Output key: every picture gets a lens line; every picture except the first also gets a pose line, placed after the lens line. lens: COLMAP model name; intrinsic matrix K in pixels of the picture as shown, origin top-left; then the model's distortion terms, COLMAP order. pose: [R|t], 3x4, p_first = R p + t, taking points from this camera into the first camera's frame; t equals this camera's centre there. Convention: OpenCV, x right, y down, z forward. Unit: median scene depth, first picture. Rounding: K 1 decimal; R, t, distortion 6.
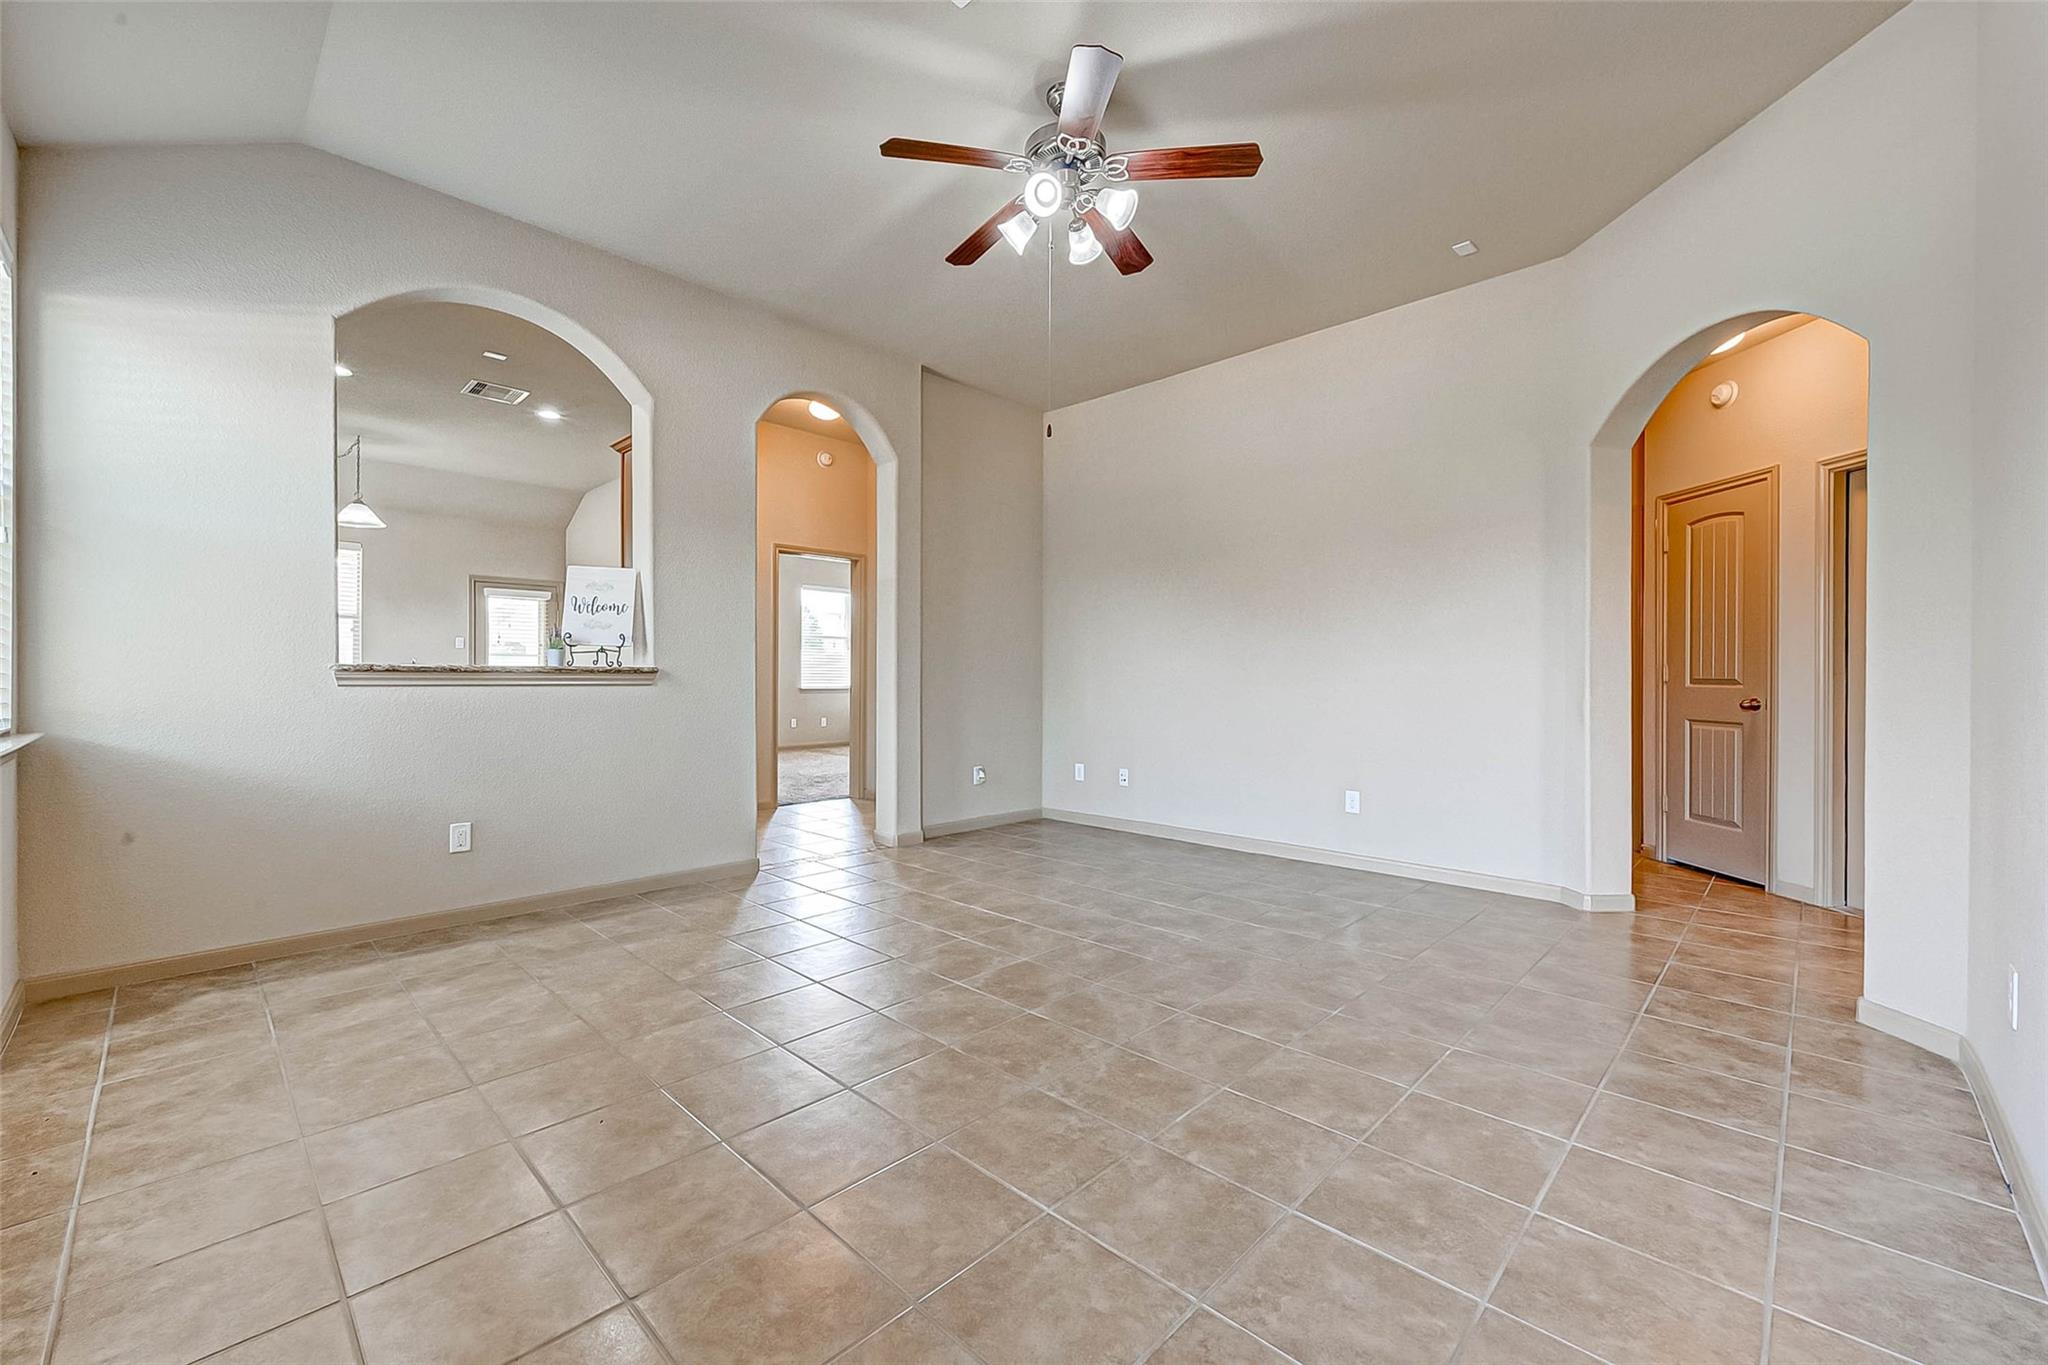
lens RADIAL K [[818.5, 0, 1017.5], [0, 818.5, 678.5], [0, 0, 1]] dist [0.001197, -0.000167]
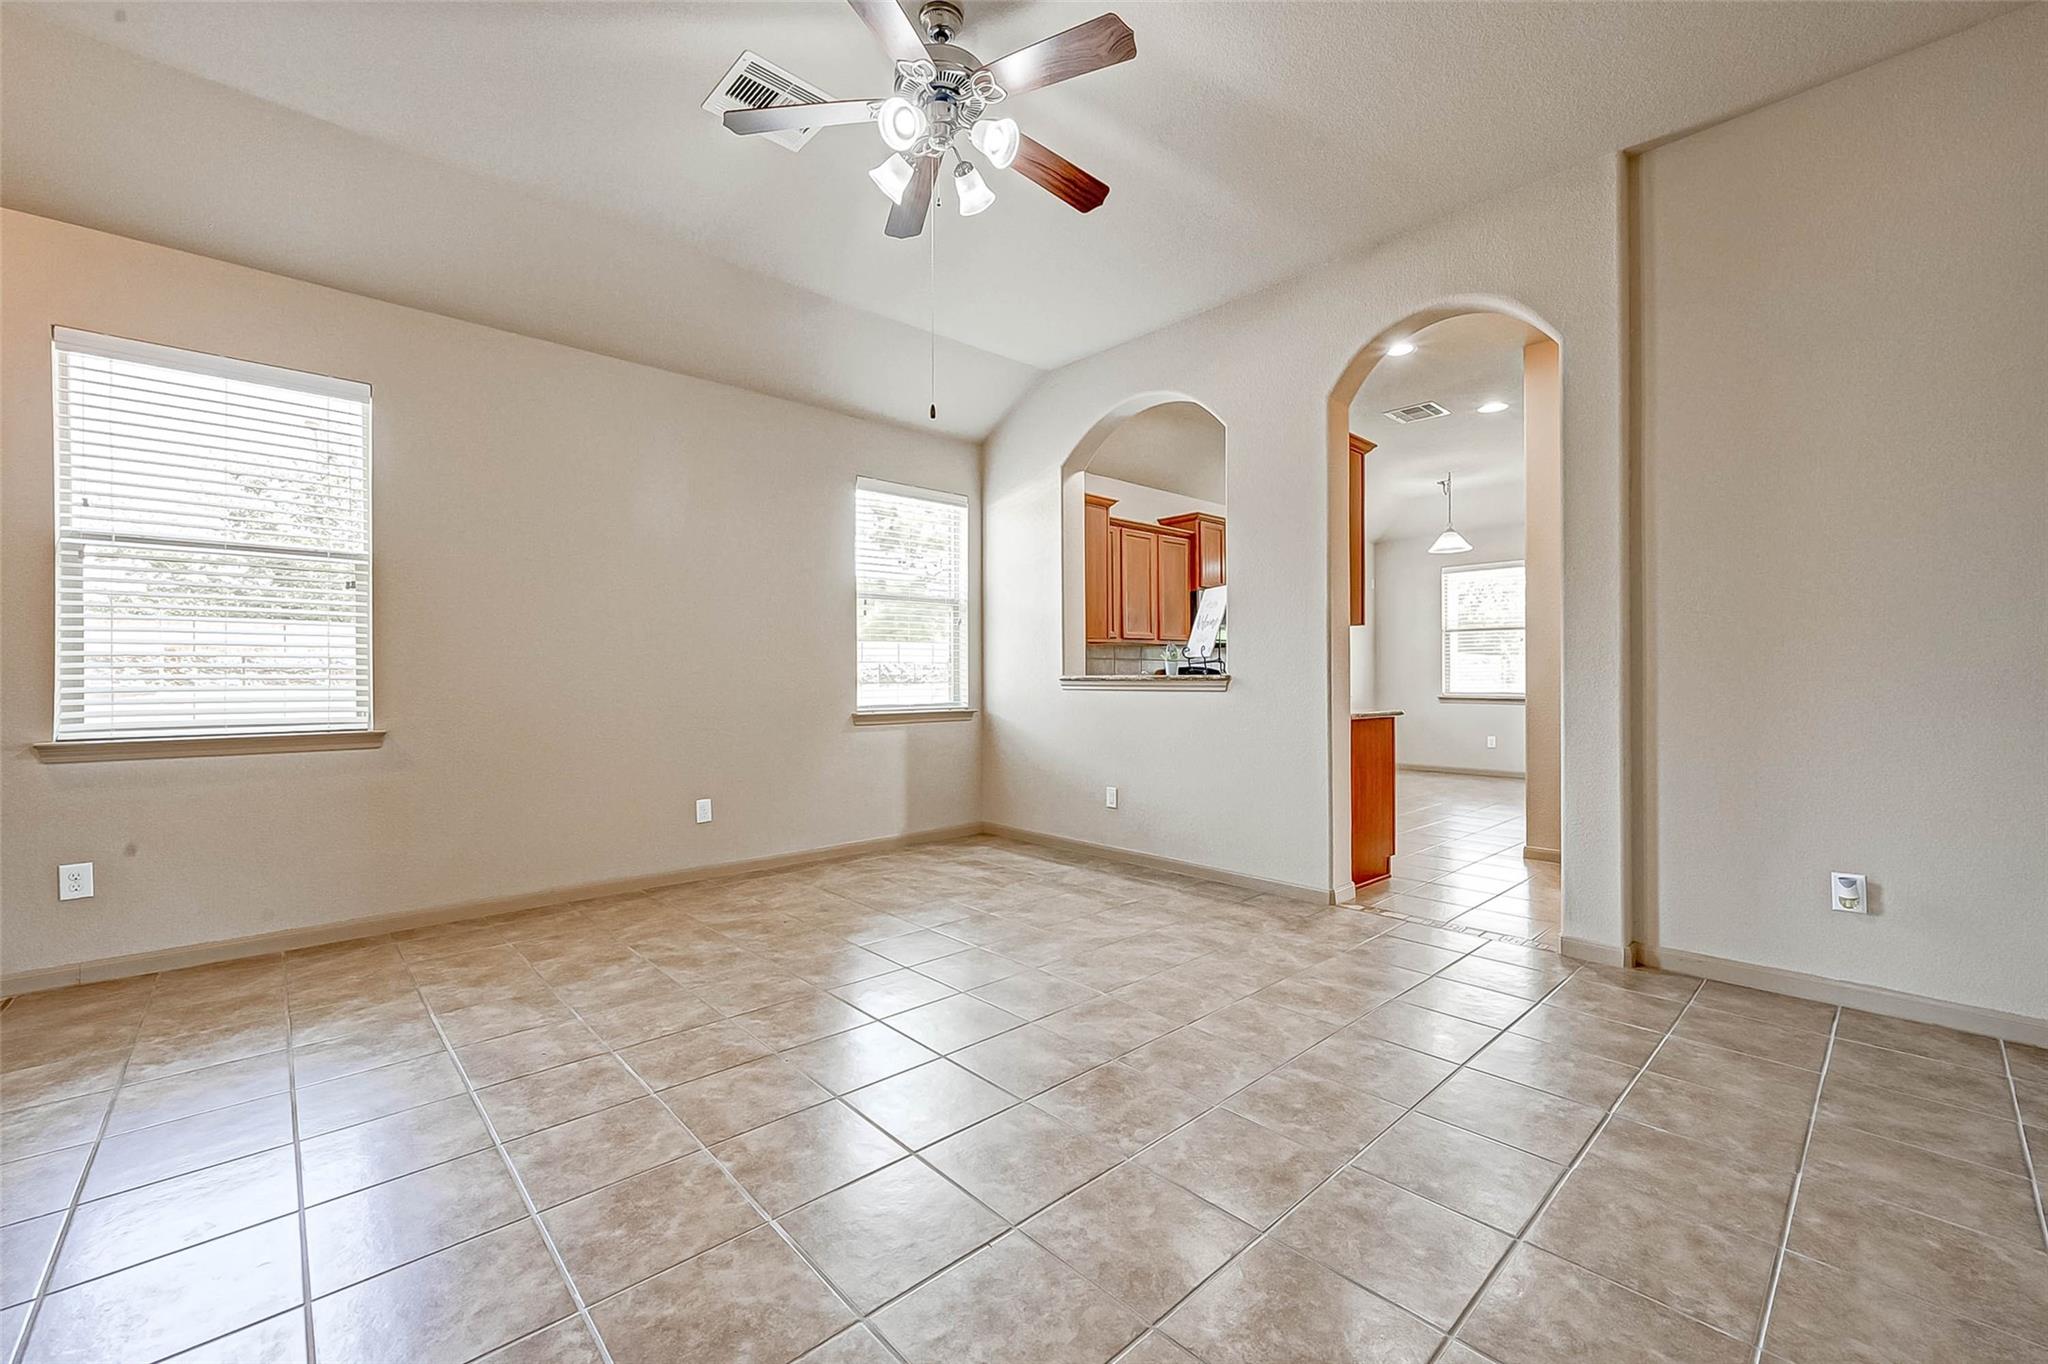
lens RADIAL K [[822.9, 0, 1024.3], [0, 822.9, 675.6], [0, 0, 1]] dist [0.000962, -0.000186]
pose [[-0.051149, -0.007361, -0.998664, 1.031992], [0.001670, 0.999971, -0.007456, -0.011247], [0.998690, -0.002050, -0.051135, 1.245077]]
